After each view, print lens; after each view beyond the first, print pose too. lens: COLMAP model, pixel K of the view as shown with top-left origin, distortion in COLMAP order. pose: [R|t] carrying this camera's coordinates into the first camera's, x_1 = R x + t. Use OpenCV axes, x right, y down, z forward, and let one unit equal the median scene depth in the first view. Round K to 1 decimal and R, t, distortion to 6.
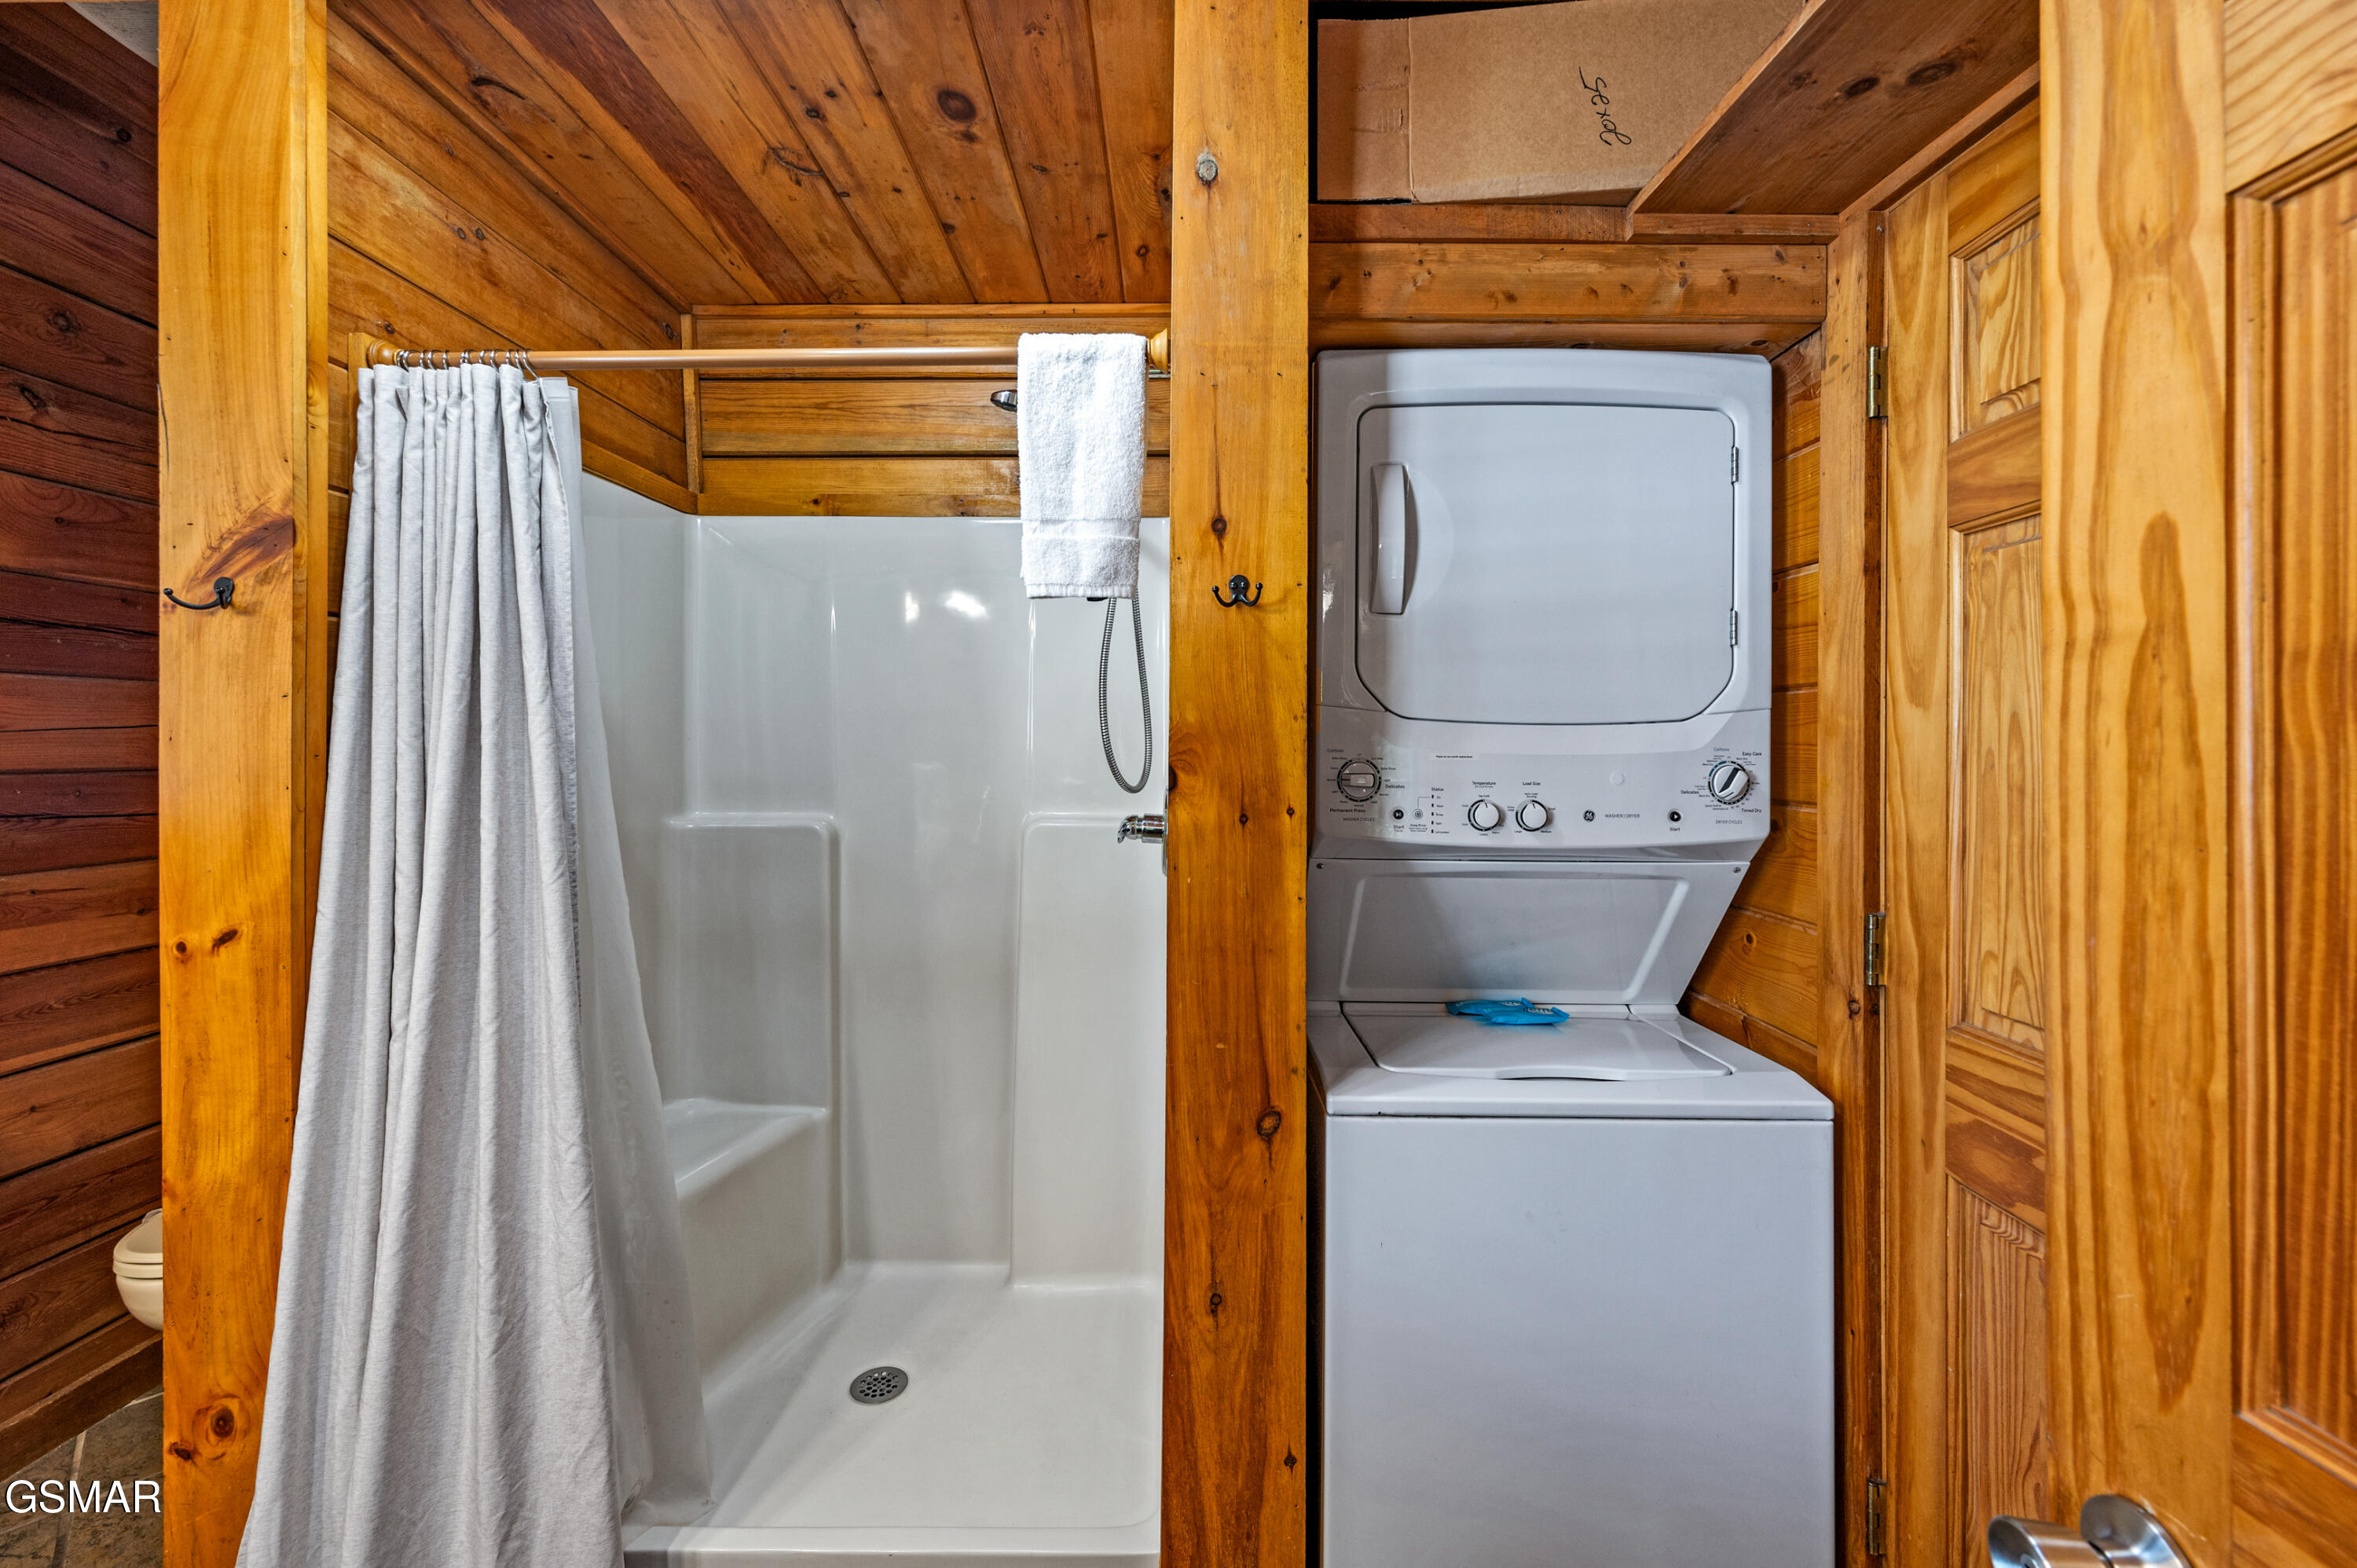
lens RADIAL K [[957.7, 0, 1175.9], [0, 957.7, 761.3], [0, 0, 1]] dist [-0.001994, 0.000694]
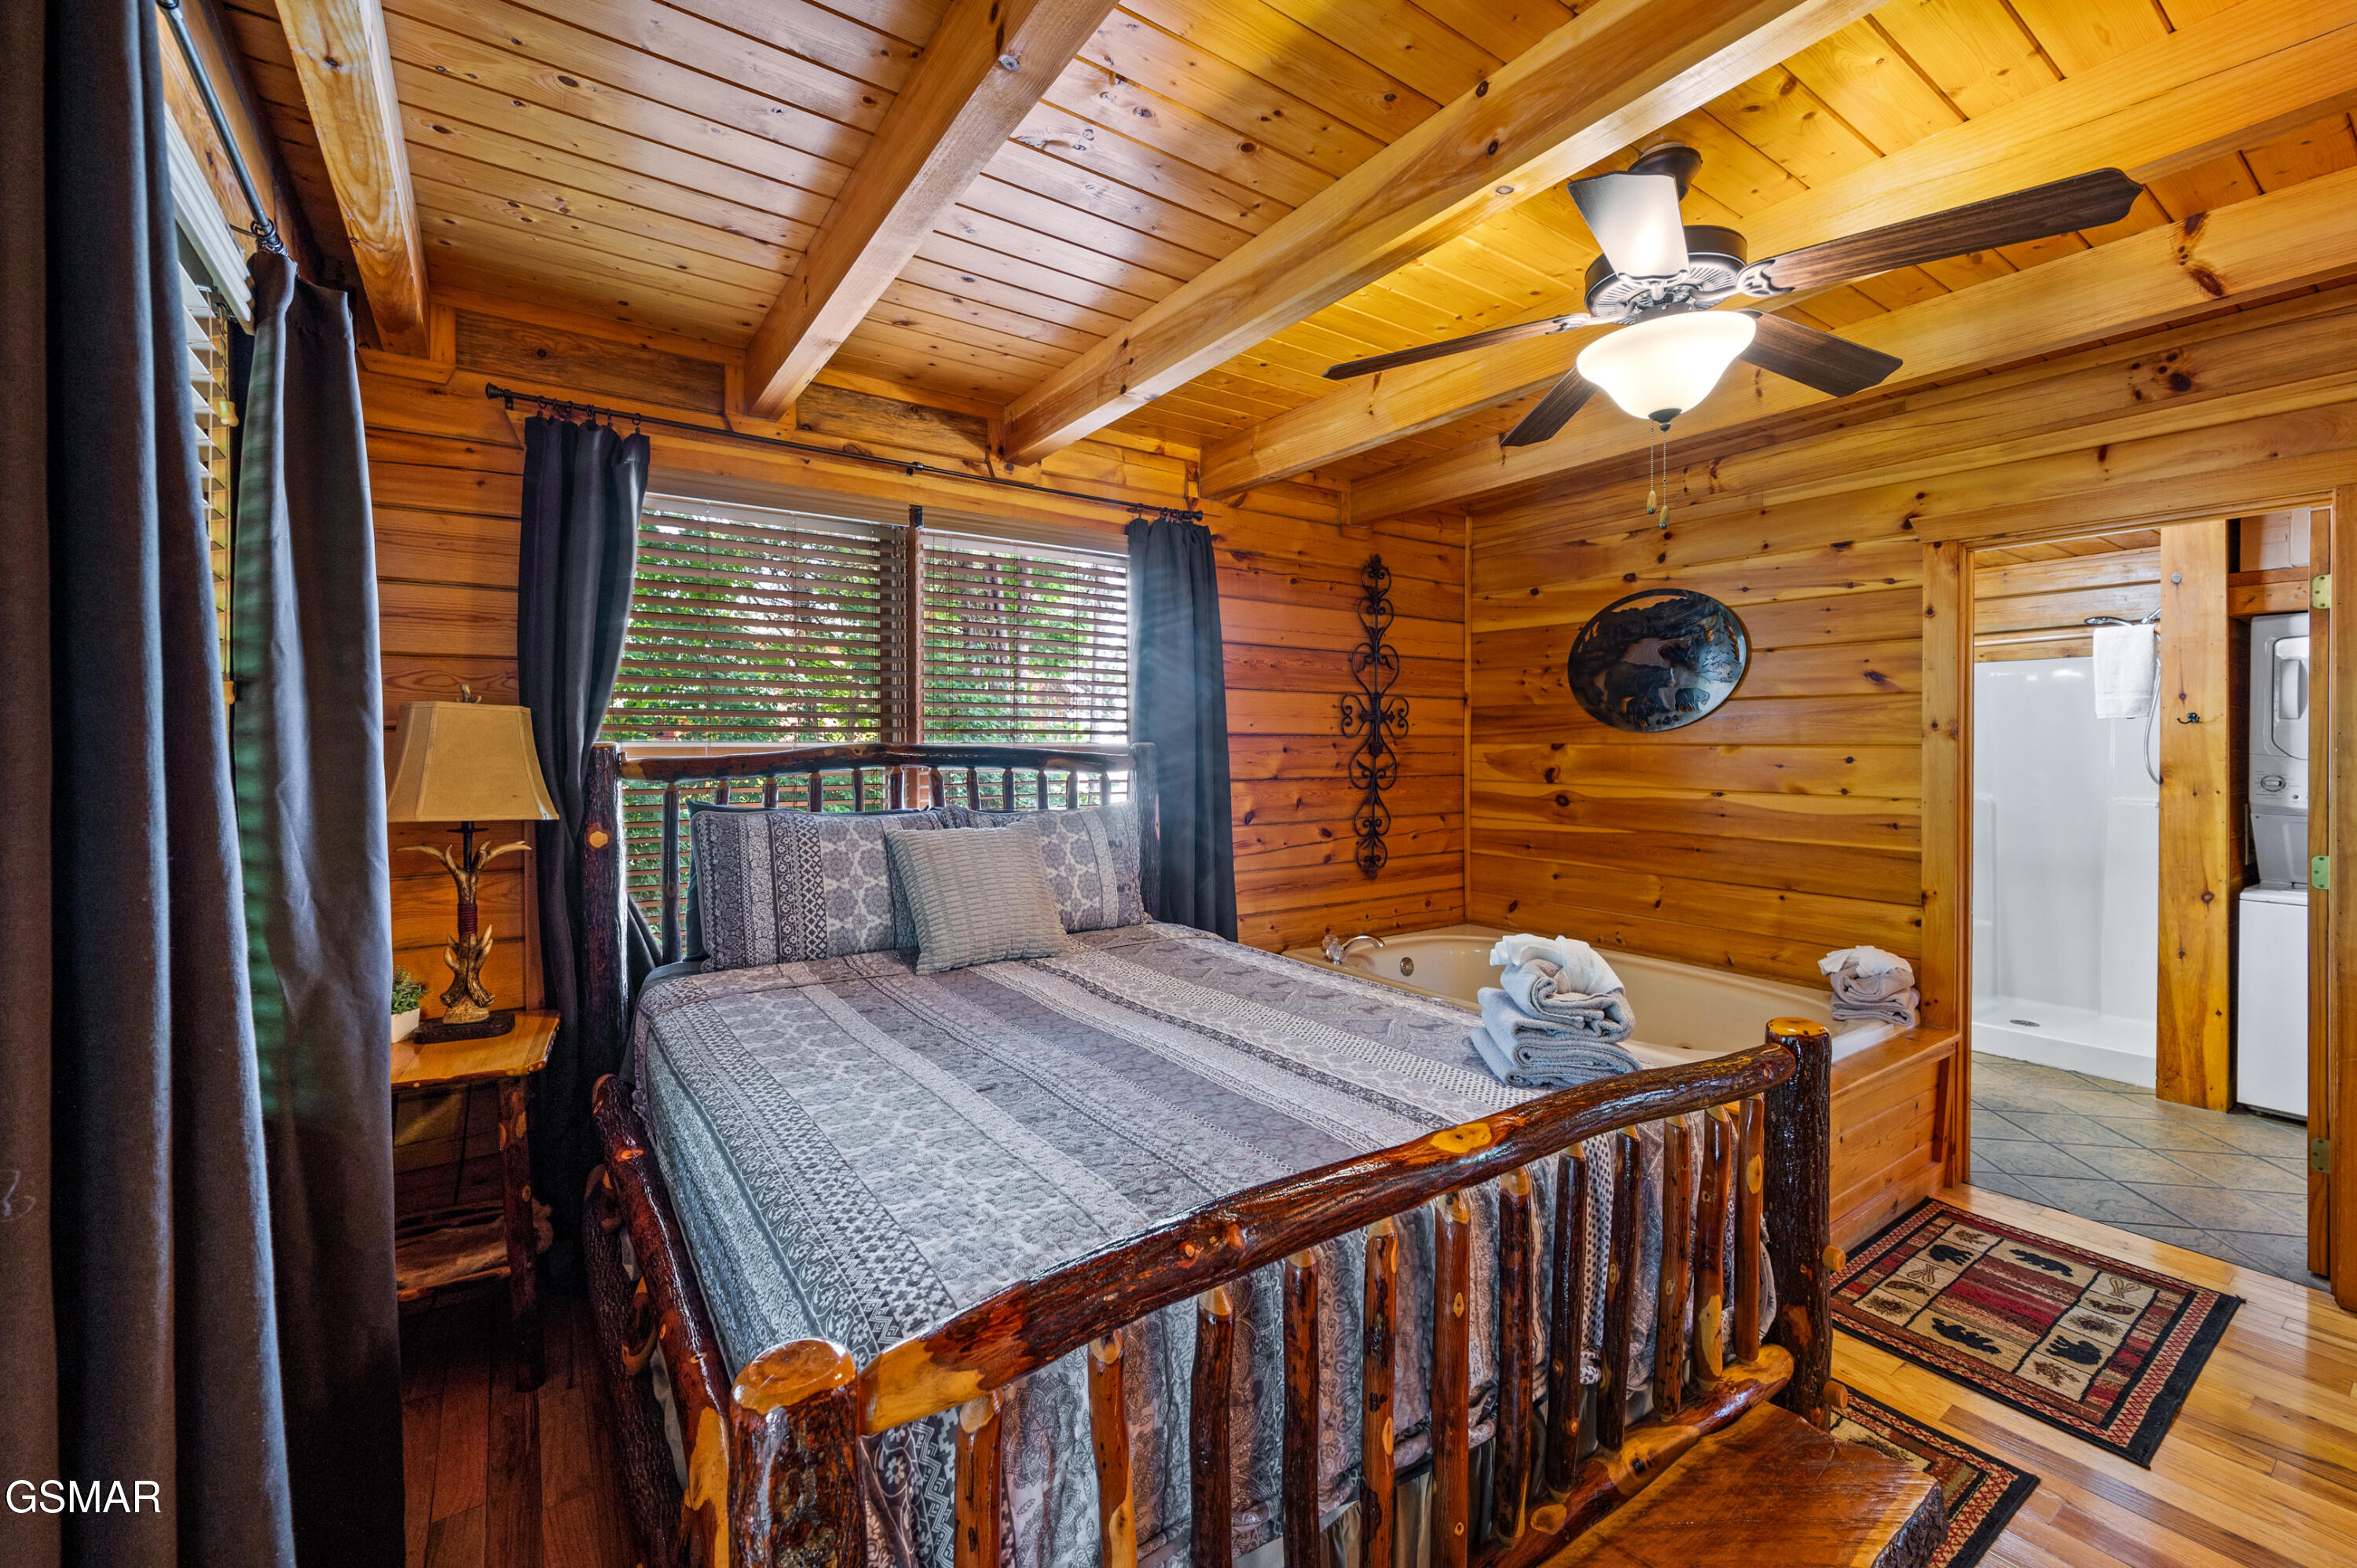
lens RADIAL K [[957.7, 0, 1184.4], [0, 957.7, 746.3], [0, 0, 1]] dist [-0.001994, 0.000694]
pose [[0.570921, -0.003351, -0.820998, 0.720492], [-0.006443, 0.999943, -0.008562, -0.042683], [0.820980, 0.010178, 0.570867, -3.290451]]
